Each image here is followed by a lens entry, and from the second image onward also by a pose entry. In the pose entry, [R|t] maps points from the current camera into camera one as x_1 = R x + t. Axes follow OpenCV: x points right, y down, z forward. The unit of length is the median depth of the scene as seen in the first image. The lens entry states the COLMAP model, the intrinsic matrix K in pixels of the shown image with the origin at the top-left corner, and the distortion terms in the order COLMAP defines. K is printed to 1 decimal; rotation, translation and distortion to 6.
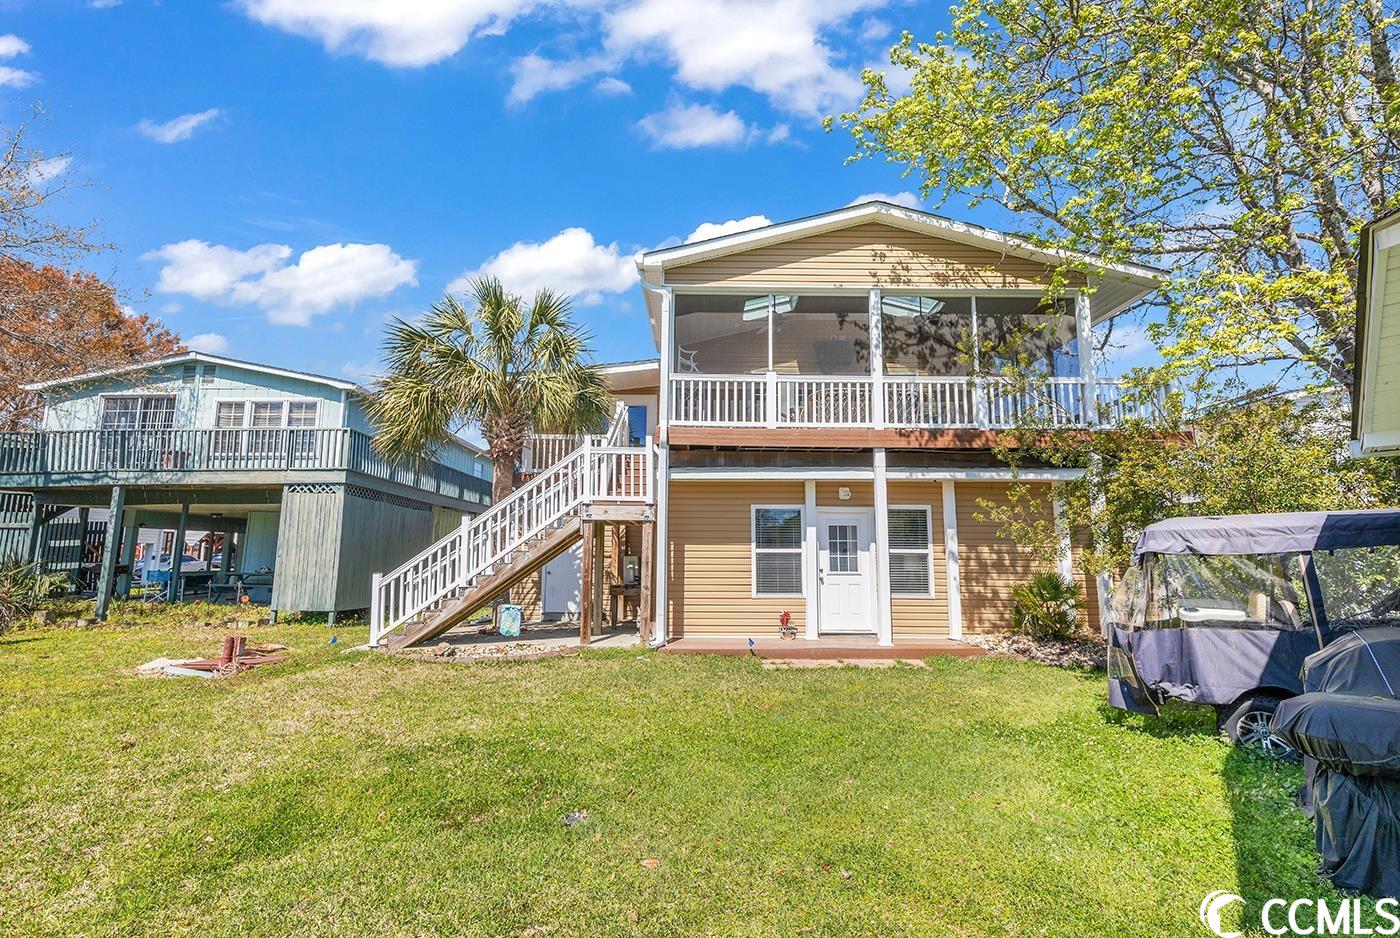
lens RADIAL K [[628.2, 0, 706.0], [0, 628.2, 469.4], [0, 0, 1]] dist [0.001452, 0.000179]
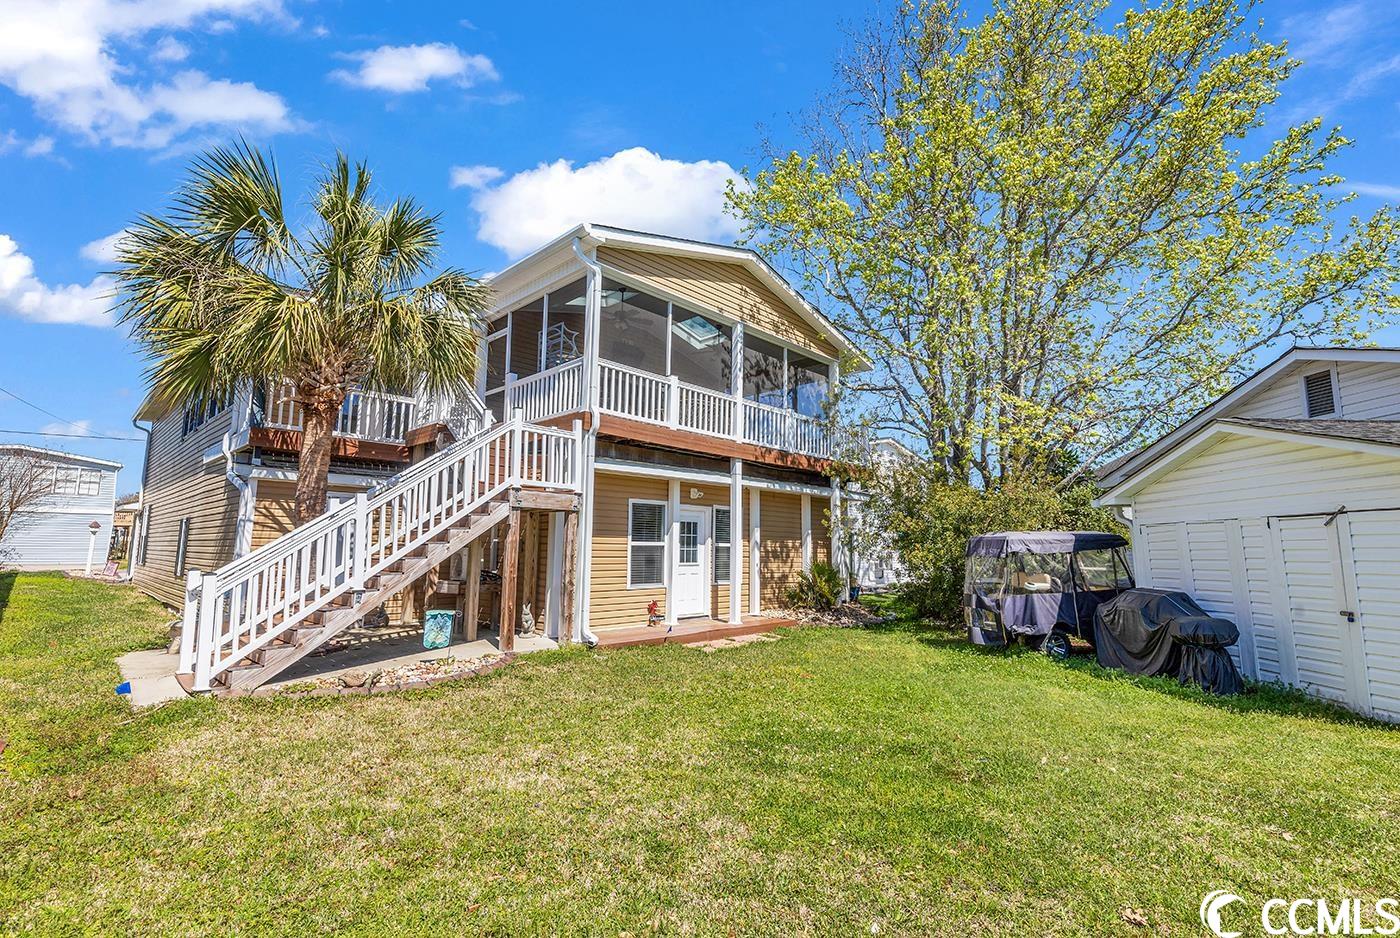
lens RADIAL K [[628.2, 0, 706.0], [0, 628.2, 469.4], [0, 0, 1]] dist [0.001452, 0.000179]
pose [[0.711414, 0.093005, 0.696592, -0.583068], [-0.107308, 0.993957, -0.023117, 0.019965], [-0.694532, -0.058304, 0.717095, 0.188277]]
